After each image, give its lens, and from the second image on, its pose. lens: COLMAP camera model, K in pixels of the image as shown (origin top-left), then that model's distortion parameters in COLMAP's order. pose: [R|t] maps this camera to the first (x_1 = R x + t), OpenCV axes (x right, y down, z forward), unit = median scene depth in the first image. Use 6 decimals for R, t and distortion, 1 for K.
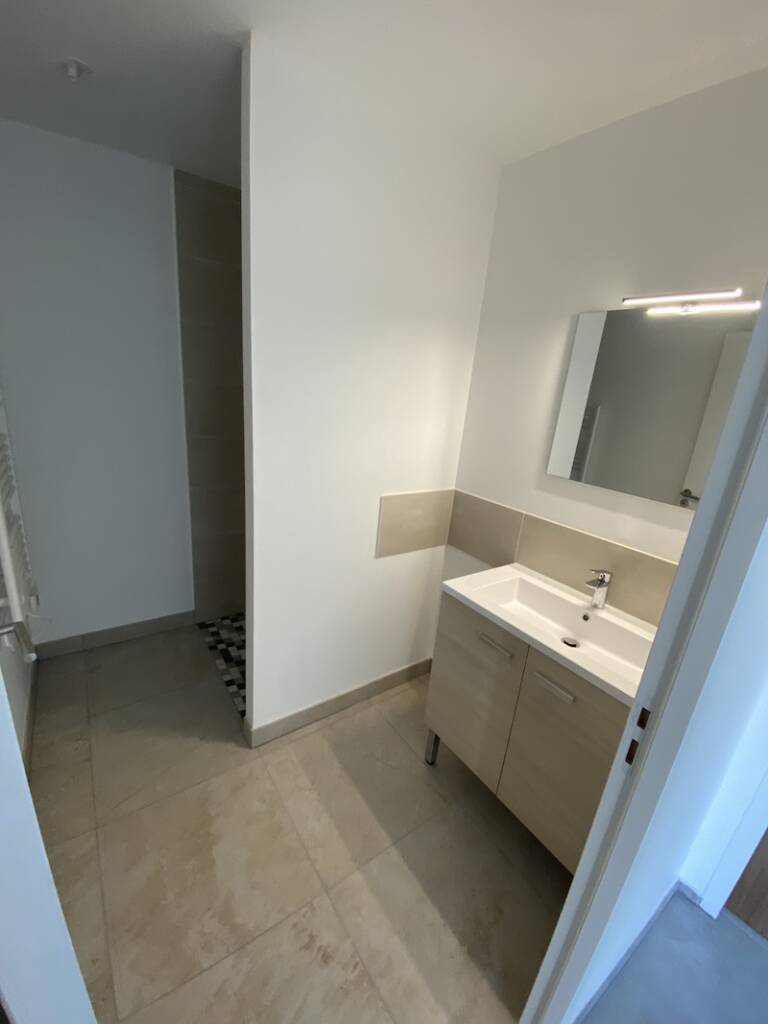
lens RADIAL K [[416.1, 0, 381.4], [0, 416.1, 513.6], [0, 0, 1]] dist [0.001153, -0.001882]
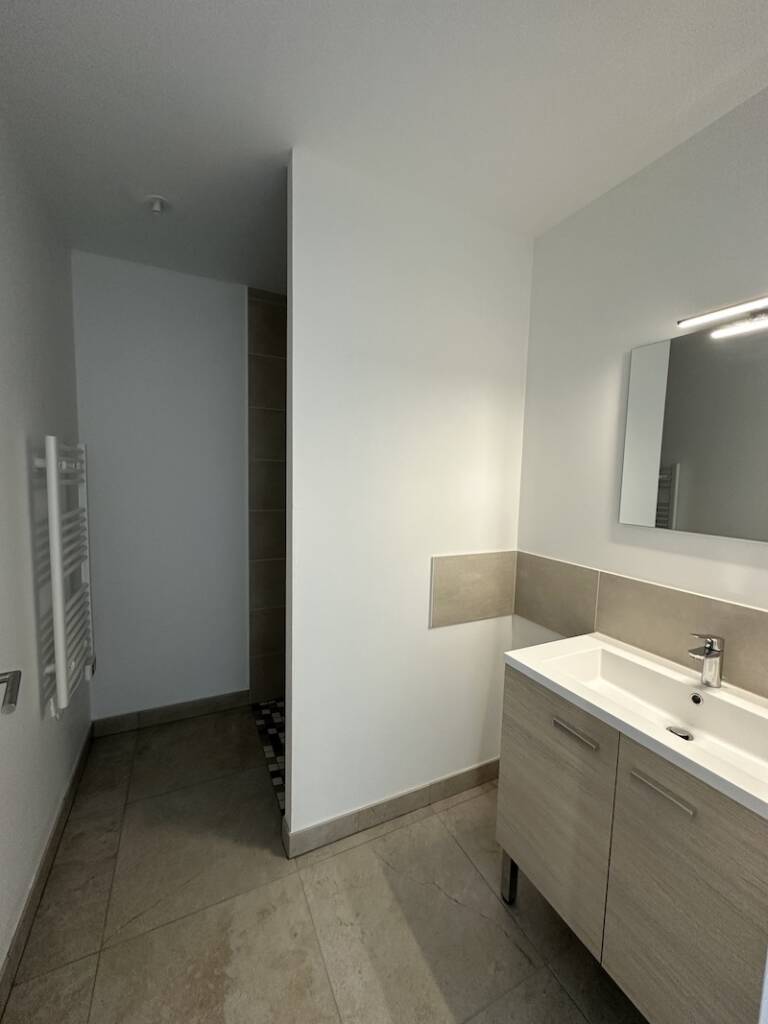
lens RADIAL K [[411.0, 0, 388.3], [0, 411.0, 508.0], [0, 0, 1]] dist [-0.015740, 0.004006]
pose [[0.986533, -0.046534, -0.156801, 0.052030], [0.011271, 0.975737, -0.218657, 0.051736], [0.163172, 0.213945, 0.963121, 0.087111]]
